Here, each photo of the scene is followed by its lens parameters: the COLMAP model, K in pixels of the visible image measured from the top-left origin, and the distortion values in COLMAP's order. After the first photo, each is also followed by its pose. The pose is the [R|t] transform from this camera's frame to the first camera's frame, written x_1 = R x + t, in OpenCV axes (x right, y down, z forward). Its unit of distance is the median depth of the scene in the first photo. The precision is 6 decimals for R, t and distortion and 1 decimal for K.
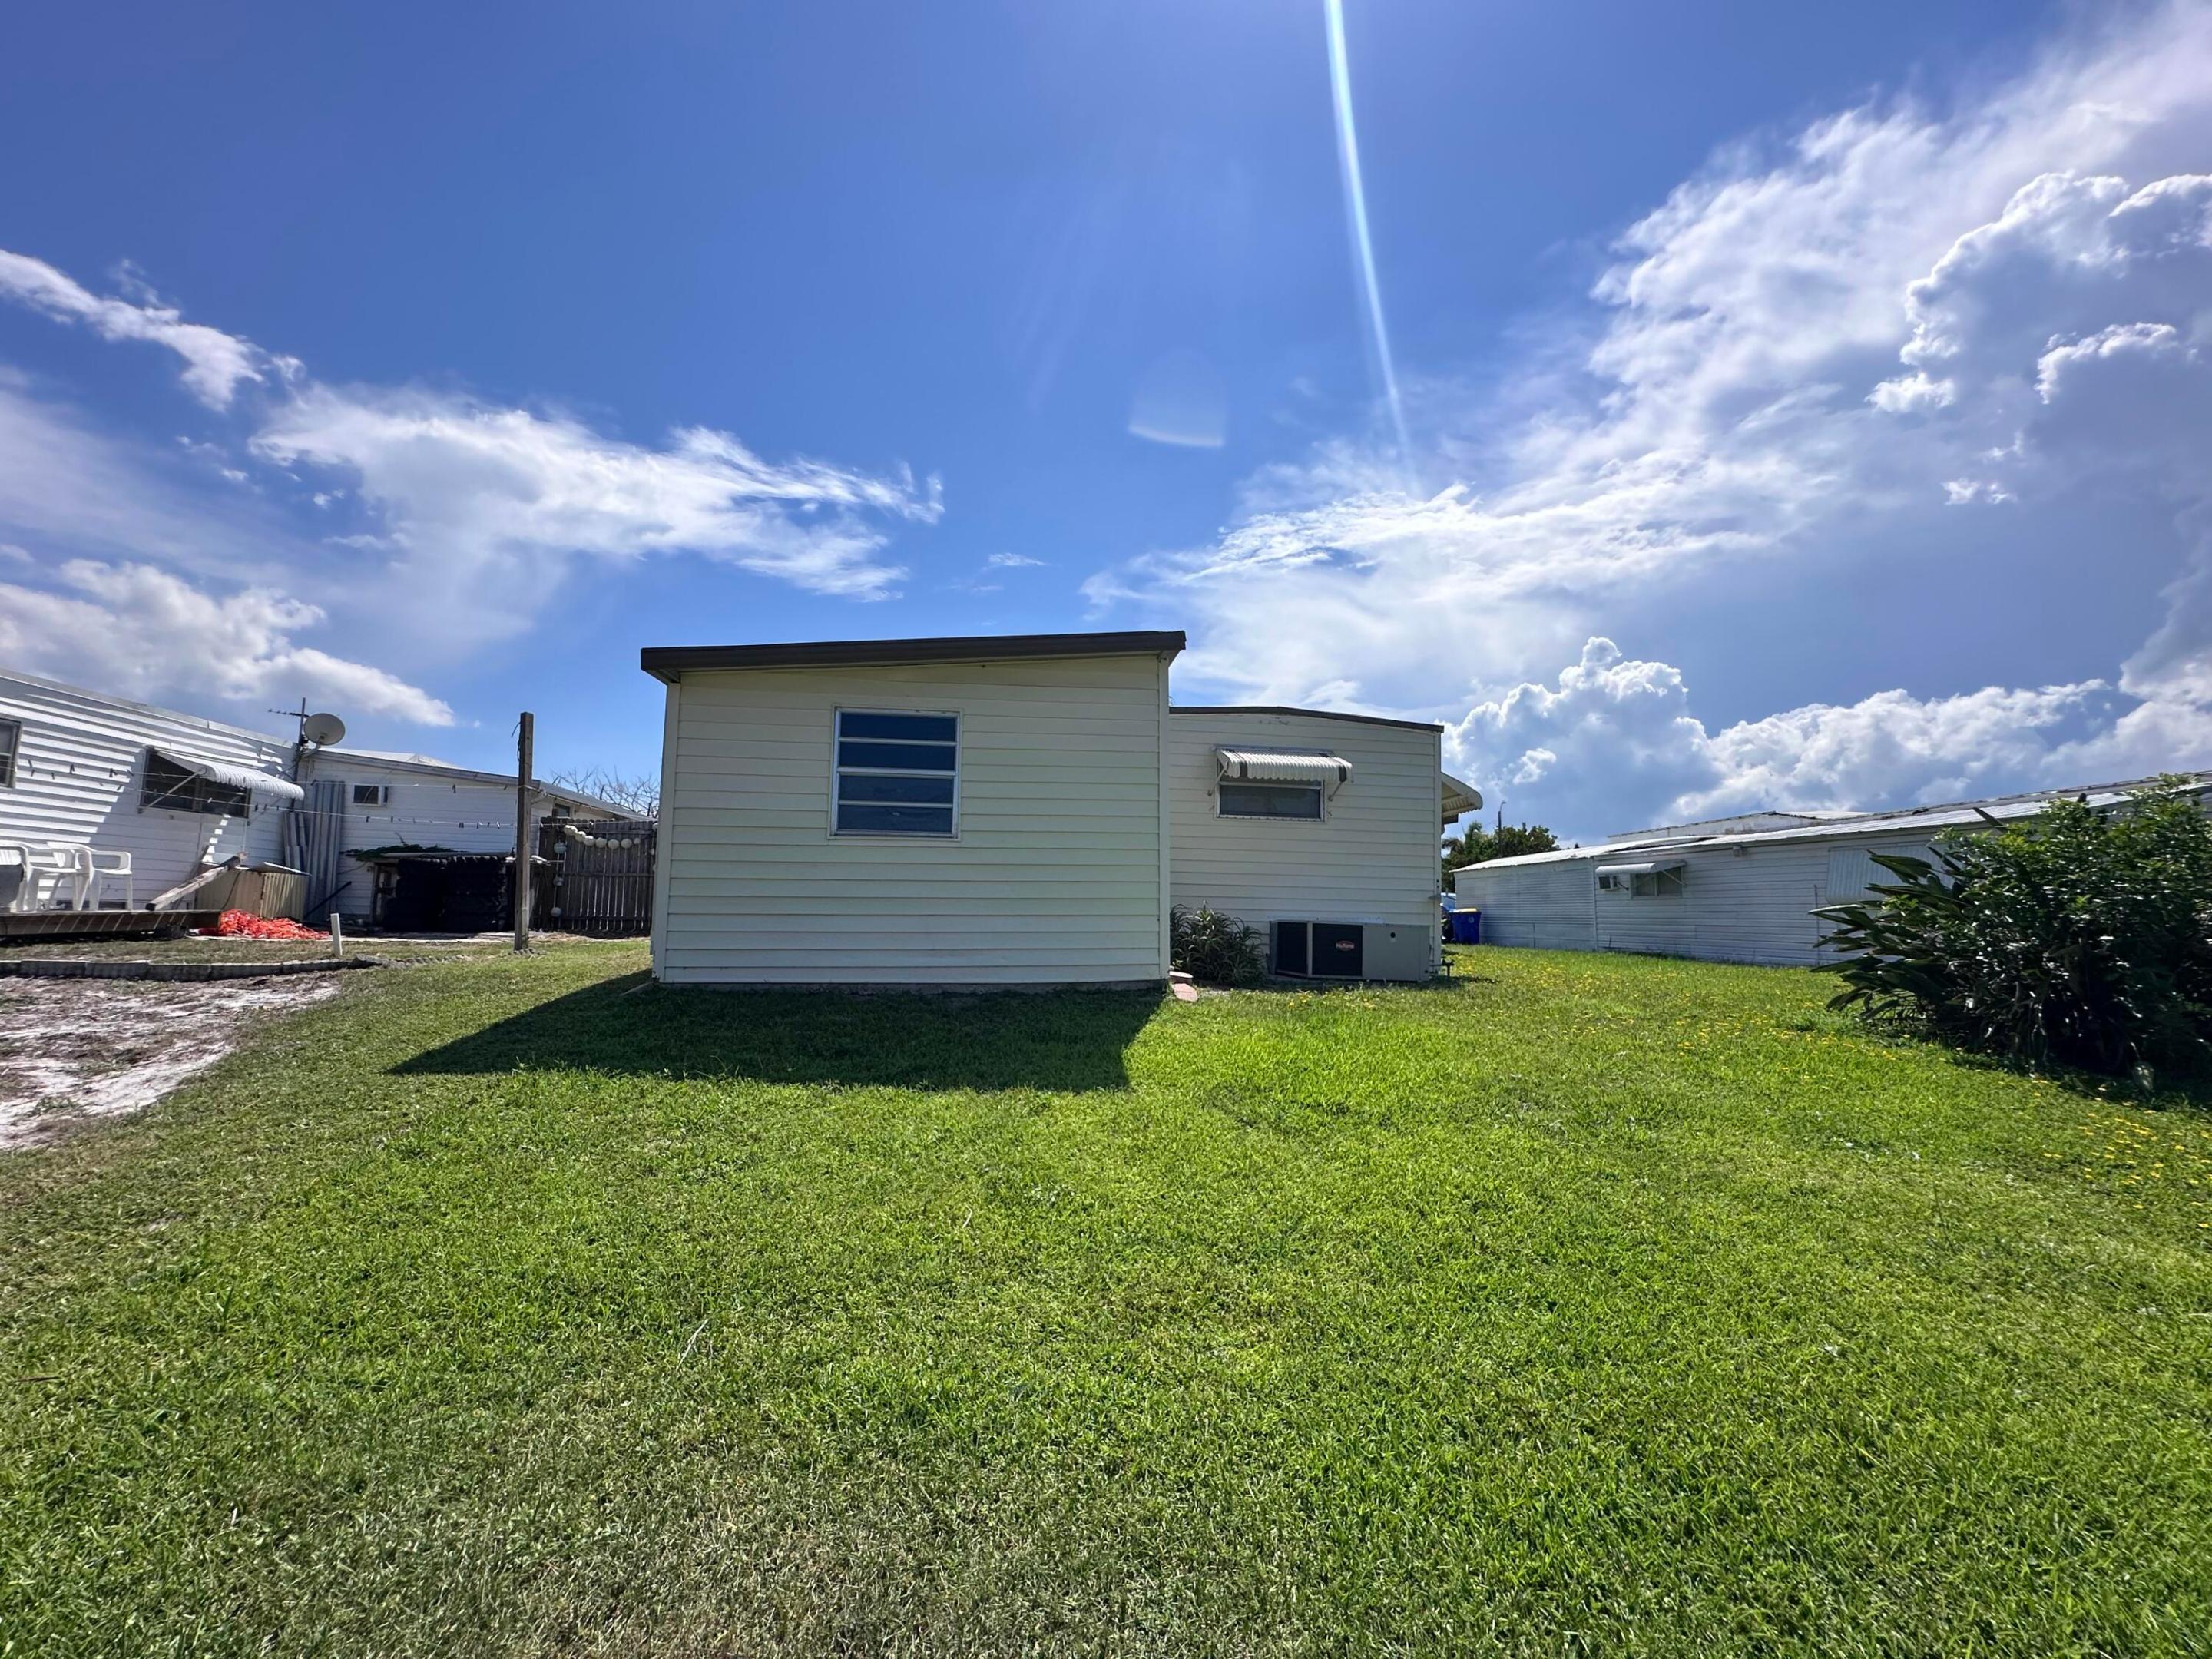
lens RADIAL K [[896.6, 0, 1093.5], [0, 896.6, 829.0], [0, 0, 1]] dist [-0.000337, 0.000145]
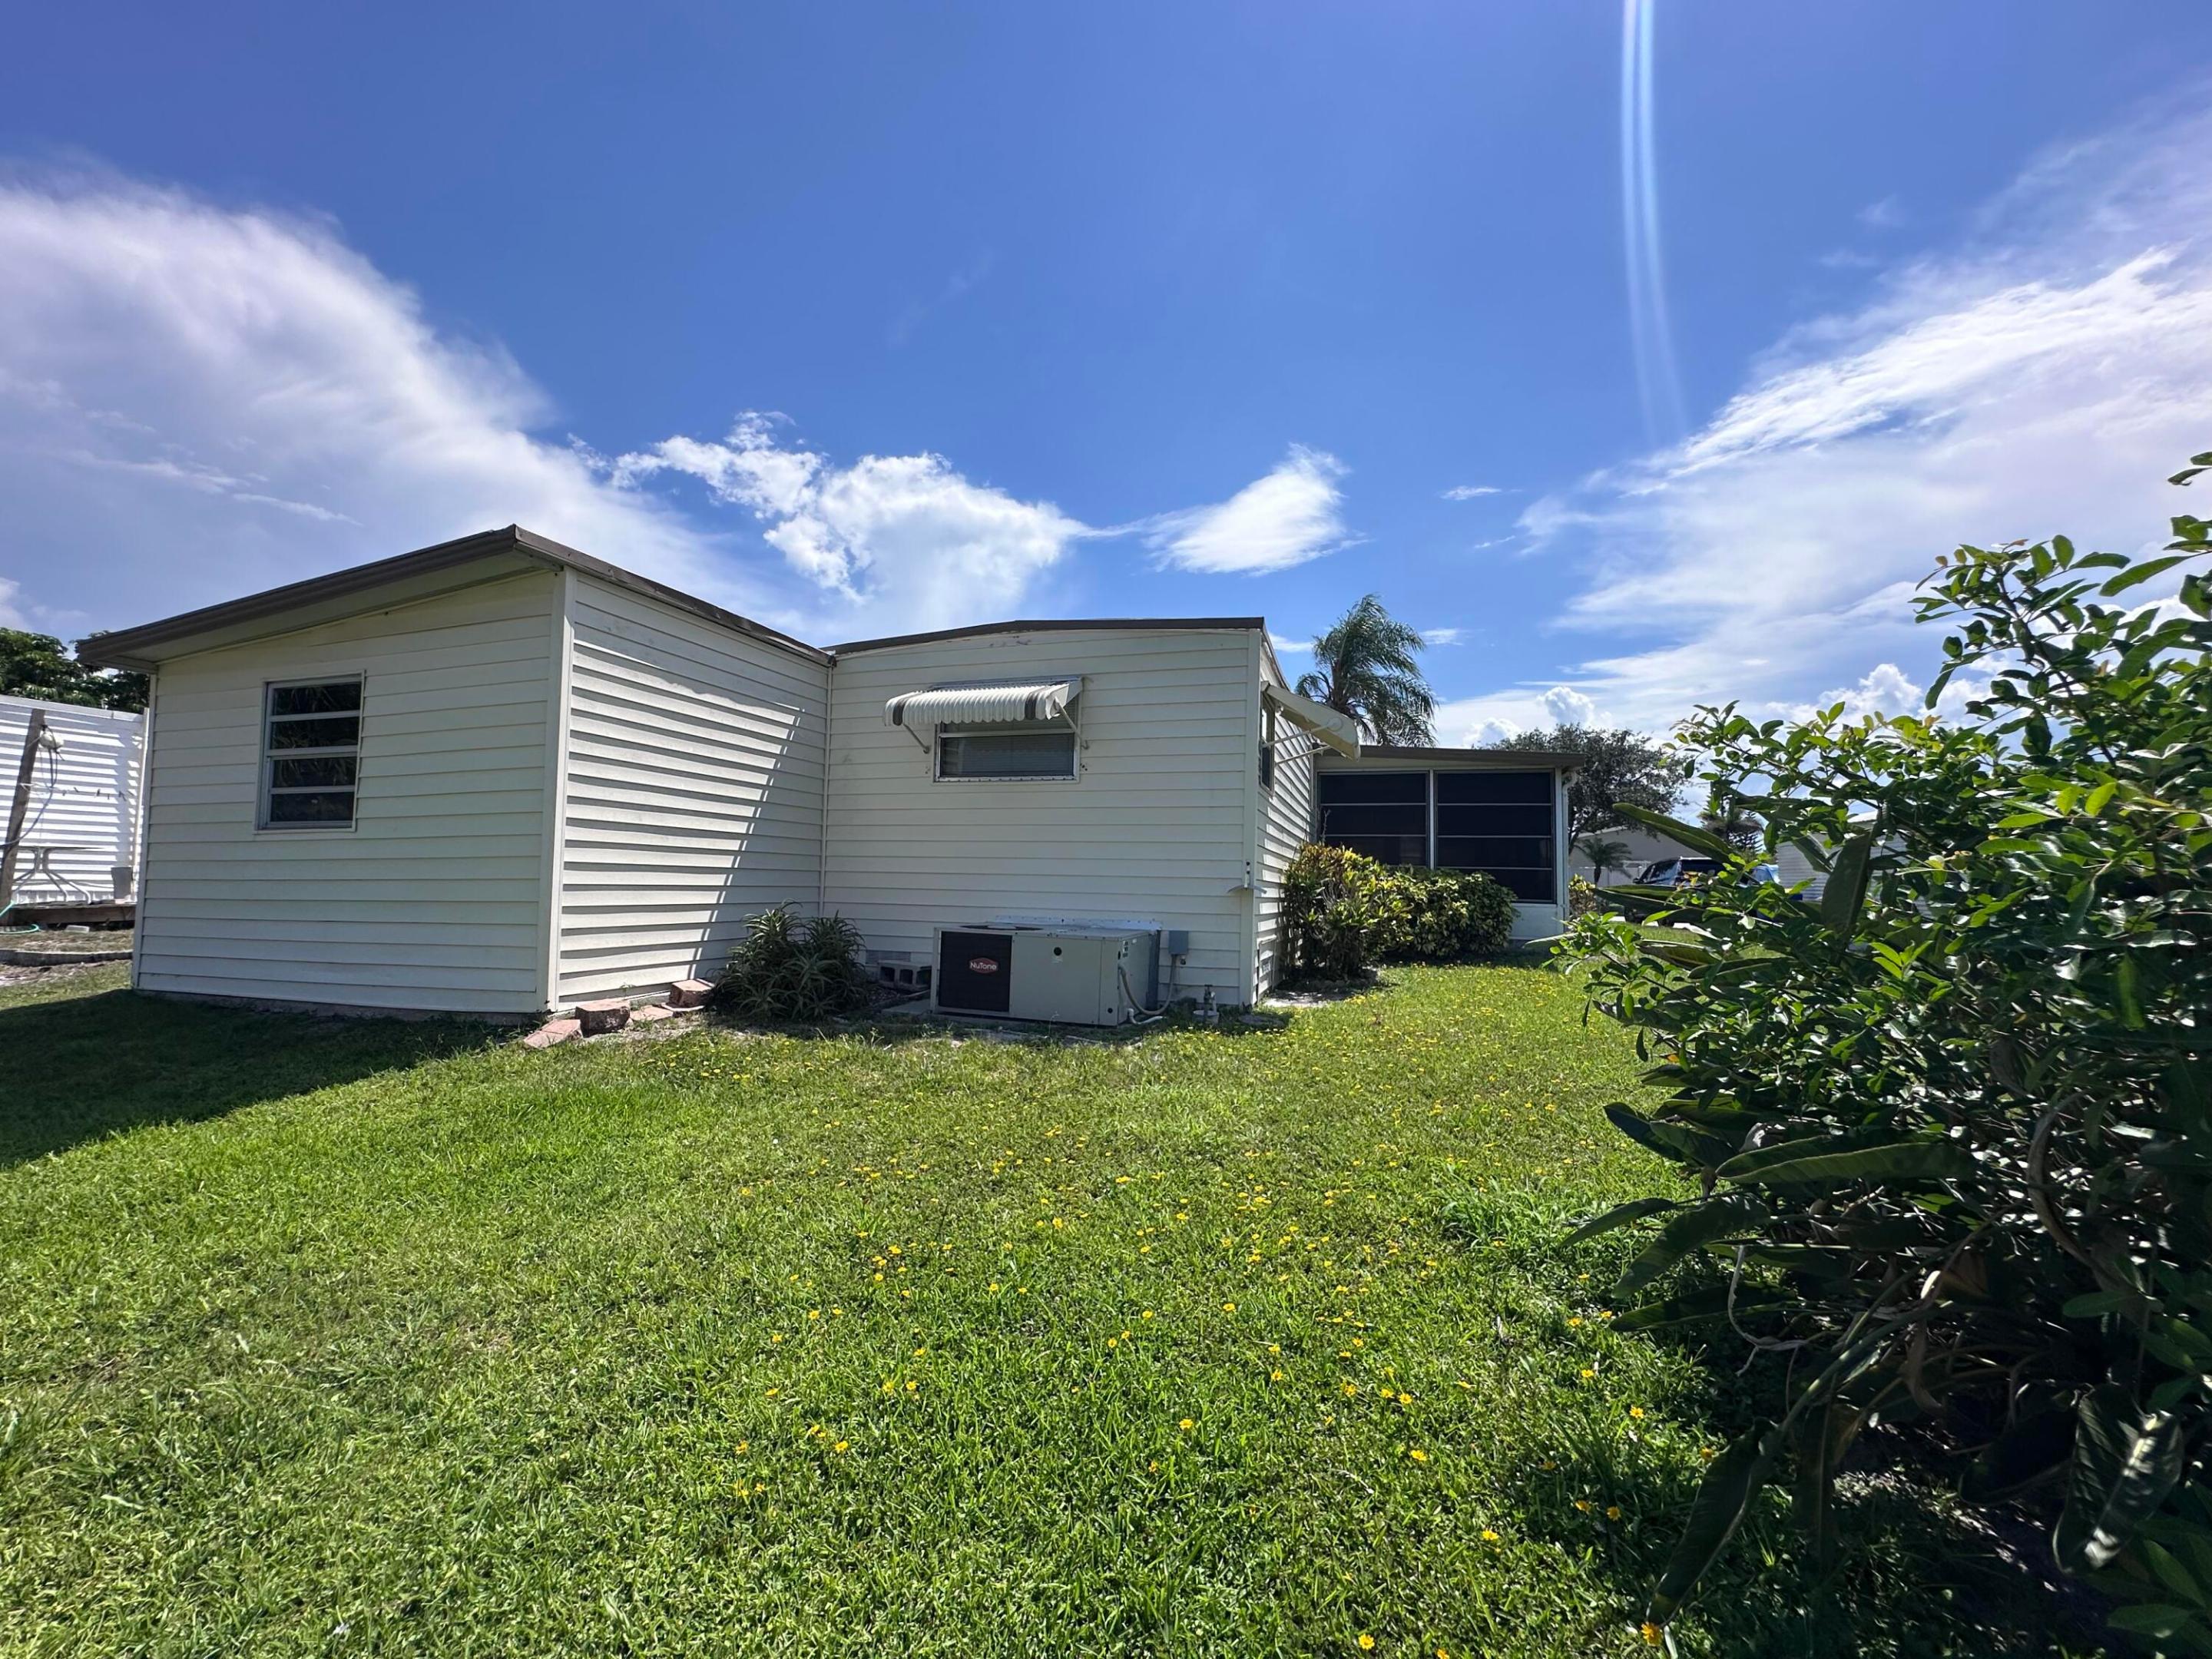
lens RADIAL K [[896.6, 0, 1117.0], [0, 896.6, 838.0], [0, 0, 1]] dist [-0.000337, 0.000145]
pose [[0.901944, -0.022255, -0.431279, 0.662443], [0.041692, 0.998494, 0.035667, 0.015539], [0.429836, -0.050150, 0.901513, 0.444515]]
